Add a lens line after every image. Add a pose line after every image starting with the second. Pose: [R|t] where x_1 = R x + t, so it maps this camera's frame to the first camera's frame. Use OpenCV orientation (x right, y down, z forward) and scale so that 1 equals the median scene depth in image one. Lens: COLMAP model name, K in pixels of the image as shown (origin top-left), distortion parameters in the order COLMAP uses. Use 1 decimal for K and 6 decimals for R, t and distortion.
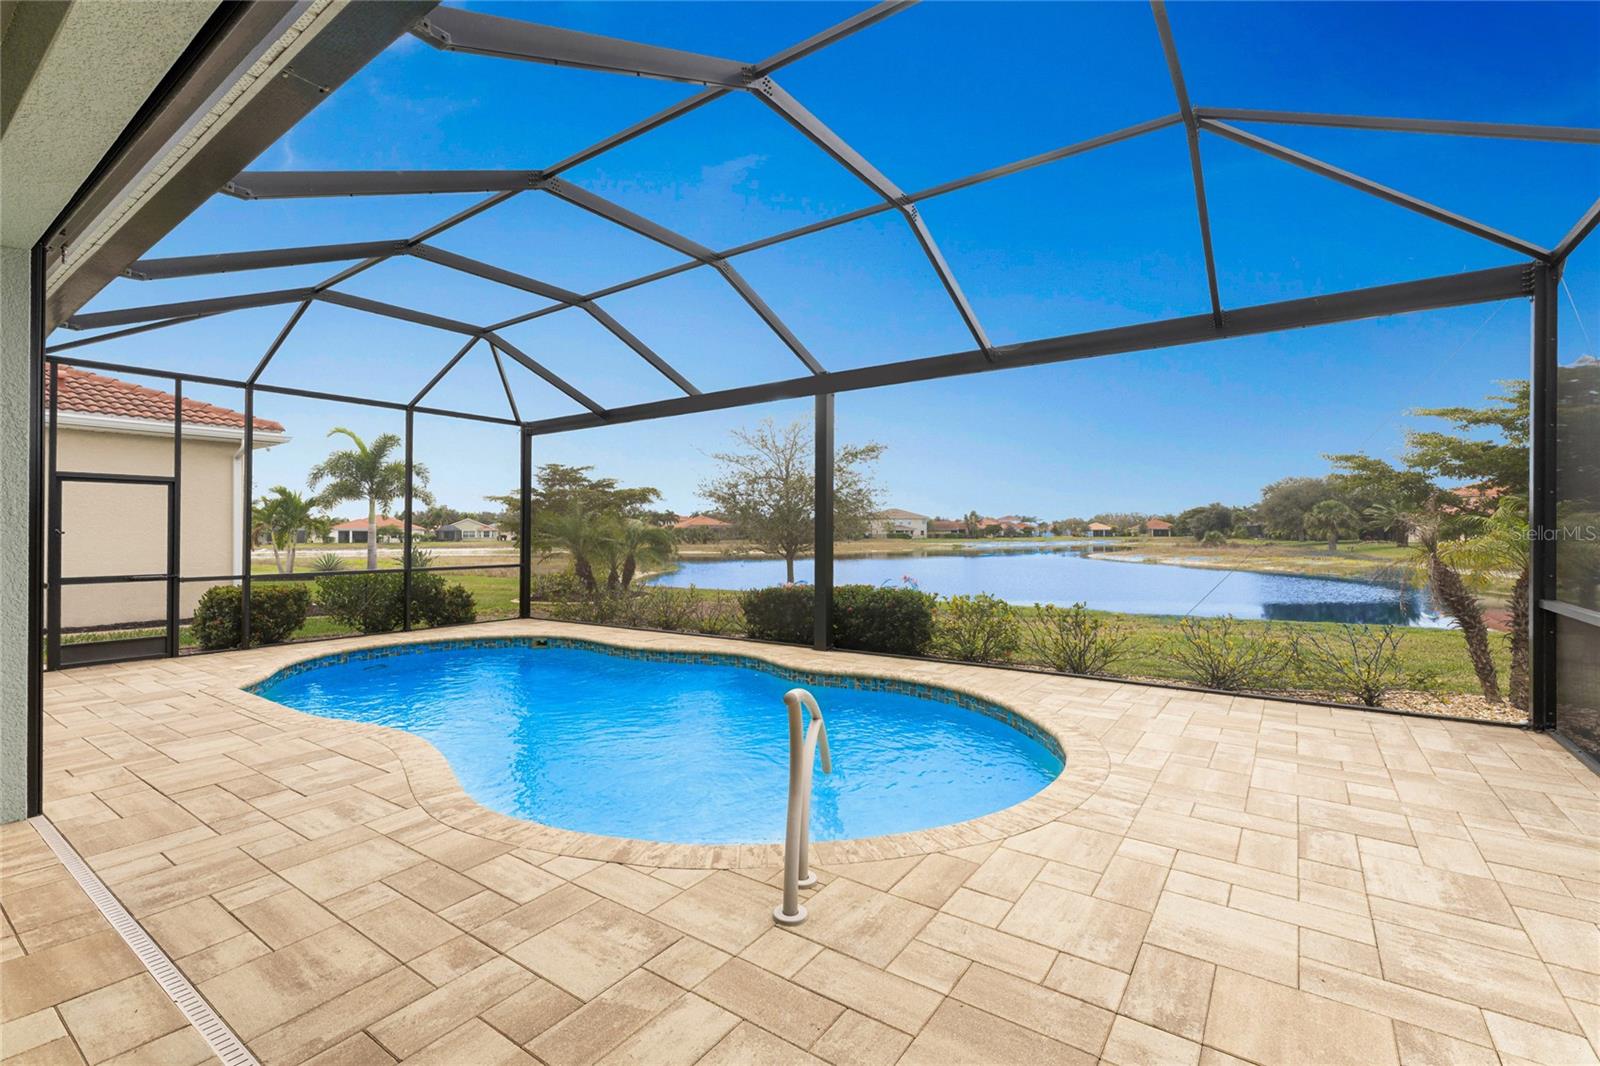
lens RADIAL K [[677.1, 0, 769.3], [0, 677.1, 521.8], [0, 0, 1]] dist [0.008048, -0.000647]
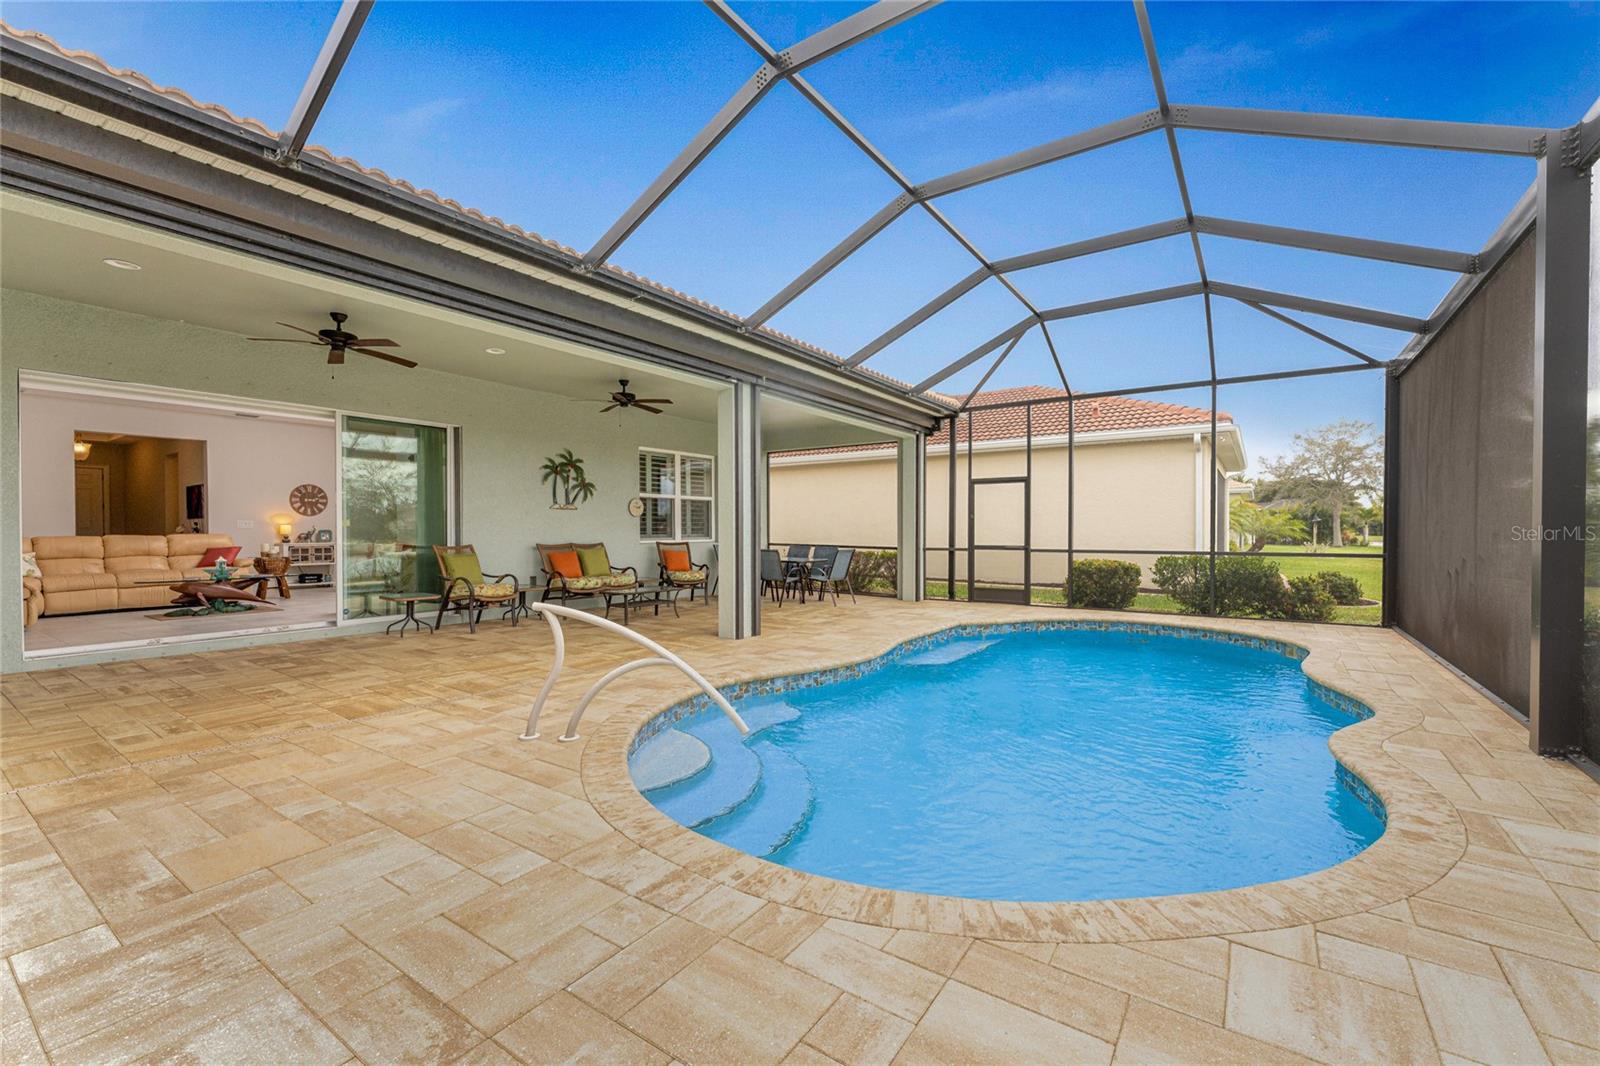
lens RADIAL K [[676.9, 0, 784.0], [0, 676.9, 521.9], [0, 0, 1]] dist [-0.002708, 0.000976]
pose [[0.036362, -0.007822, -0.999308, 0.472988], [0.017543, 0.999820, -0.007188, 0.027449], [0.999185, -0.017270, 0.036493, 0.444581]]
